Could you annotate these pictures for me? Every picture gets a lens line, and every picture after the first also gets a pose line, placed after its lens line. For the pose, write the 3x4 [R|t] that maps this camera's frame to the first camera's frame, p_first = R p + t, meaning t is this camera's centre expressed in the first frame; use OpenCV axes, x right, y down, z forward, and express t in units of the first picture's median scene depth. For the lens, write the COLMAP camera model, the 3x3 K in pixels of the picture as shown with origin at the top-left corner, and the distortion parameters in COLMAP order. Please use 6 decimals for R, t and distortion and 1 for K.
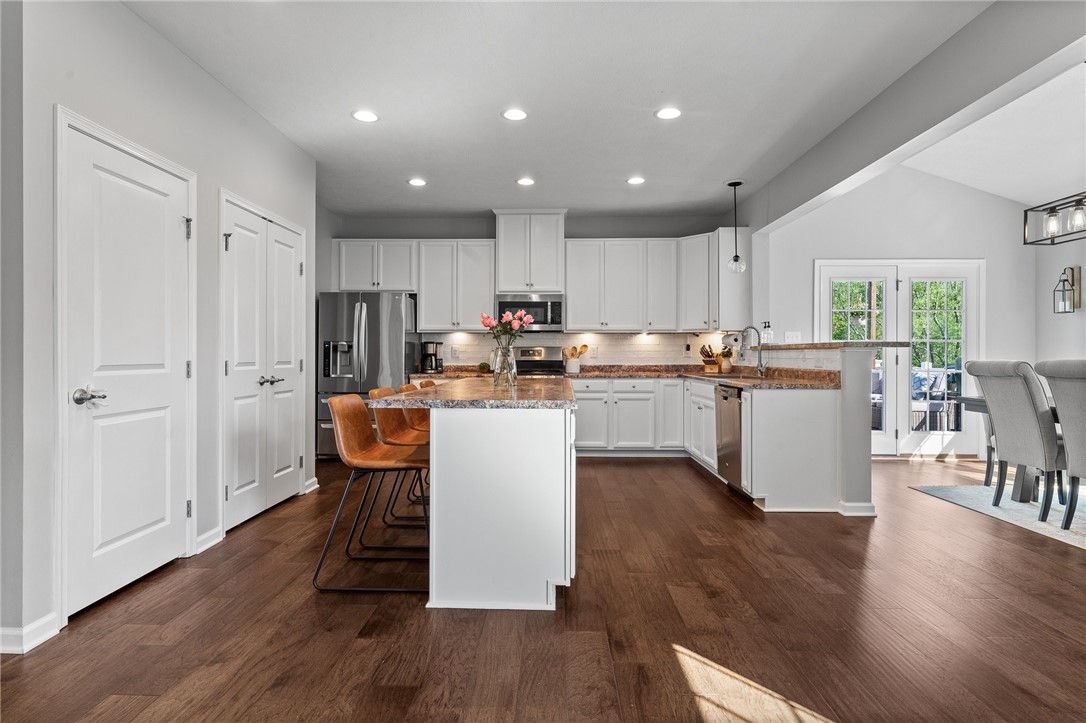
lens RADIAL K [[591.7, 0, 554.8], [0, 591.7, 354.6], [0, 0, 1]] dist [-0.010728, 0.001592]
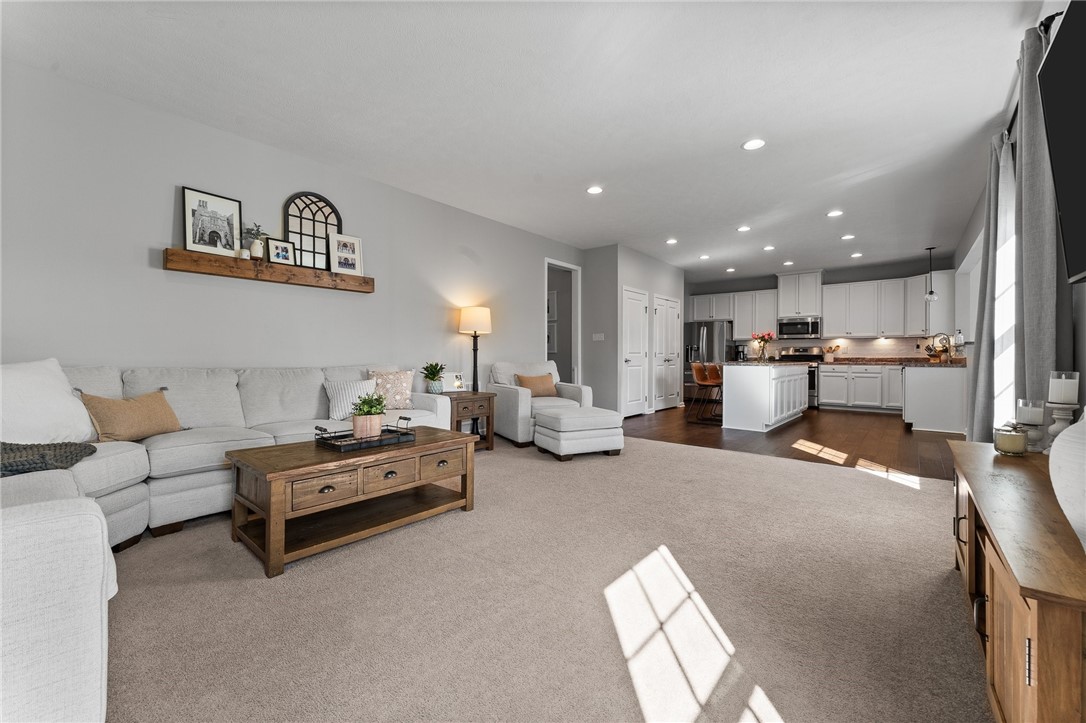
lens RADIAL K [[441.4, 0, 534.0], [0, 441.4, 356.0], [0, 0, 1]] dist [-0.001342, 0.001065]
pose [[0.770316, 0.003563, -0.637652, 0.205947], [-0.002701, 0.999994, 0.002324, 0.014063], [0.637656, -0.000068, 0.770321, -0.588339]]
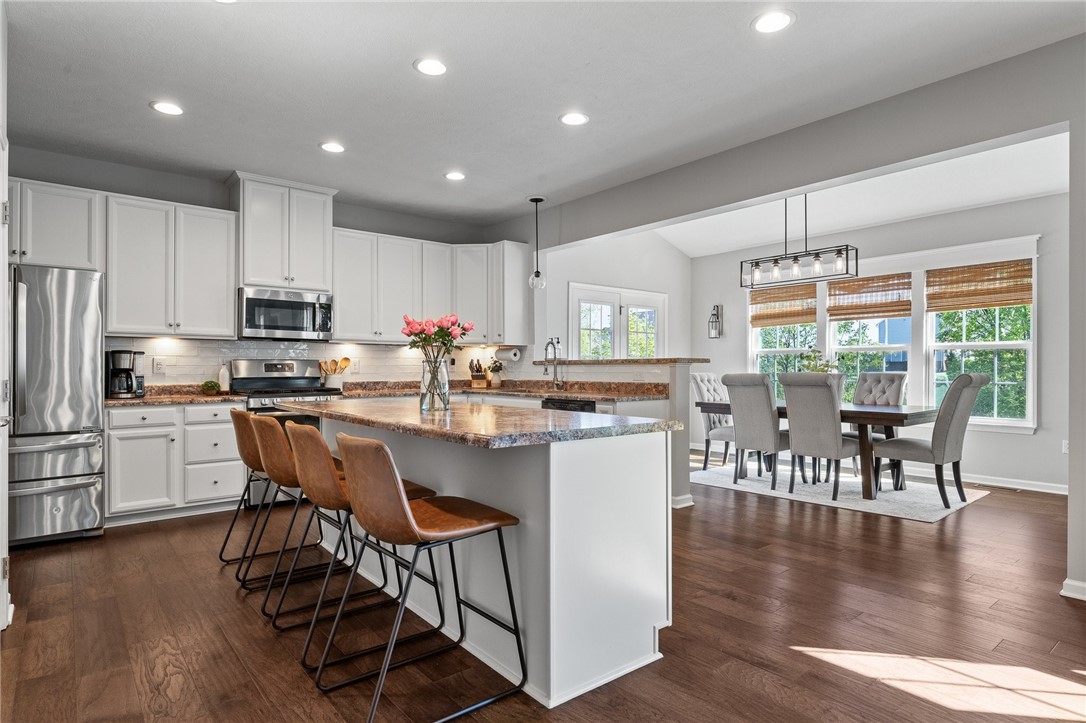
lens RADIAL K [[591.7, 0, 605.0], [0, 591.7, 371.0], [0, 0, 1]] dist [-0.010728, 0.001592]
pose [[0.742593, -0.003859, 0.669731, -0.247502], [0.001282, 0.999990, 0.004340, -0.001033], [-0.669741, -0.002364, 0.742591, 0.149135]]
